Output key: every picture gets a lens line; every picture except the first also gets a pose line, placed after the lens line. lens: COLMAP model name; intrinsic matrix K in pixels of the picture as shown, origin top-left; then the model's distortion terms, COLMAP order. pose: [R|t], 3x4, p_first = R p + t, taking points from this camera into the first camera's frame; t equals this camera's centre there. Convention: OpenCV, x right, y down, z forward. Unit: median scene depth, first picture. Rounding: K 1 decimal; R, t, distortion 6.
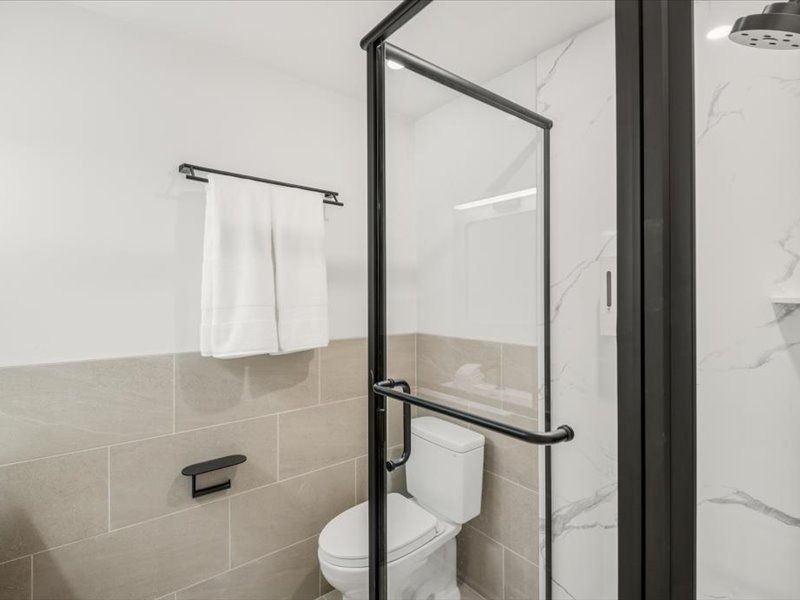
lens RADIAL K [[409.9, 0, 404.1], [0, 409.9, 297.8], [0, 0, 1]] dist [-0.000207, -0.002498]
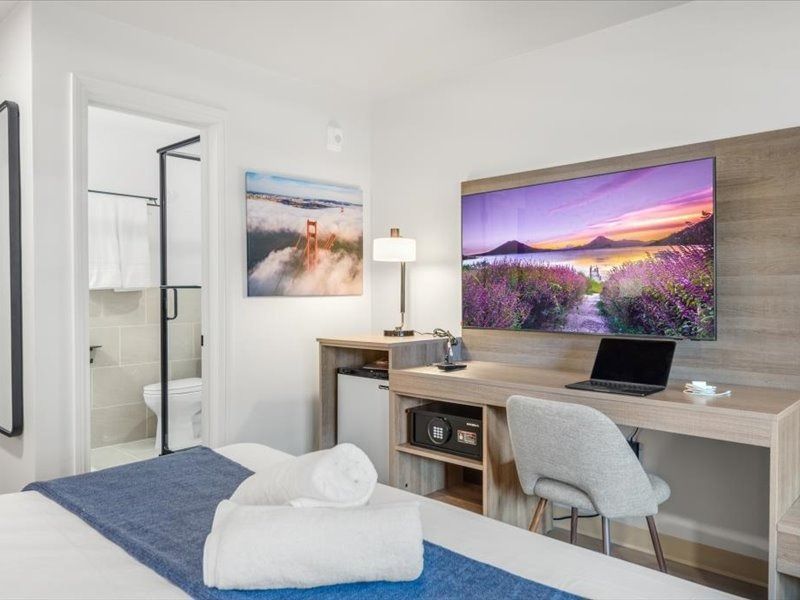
lens RADIAL K [[664.7, 0, 406.2], [0, 664.7, 301.5], [0, 0, 1]] dist [-0.035400, -0.017335]
pose [[0.991556, -0.000522, 0.129677, 0.607143], [-0.000898, 0.999940, 0.010897, 0.166695], [-0.129675, -0.010922, 0.991496, -2.205591]]
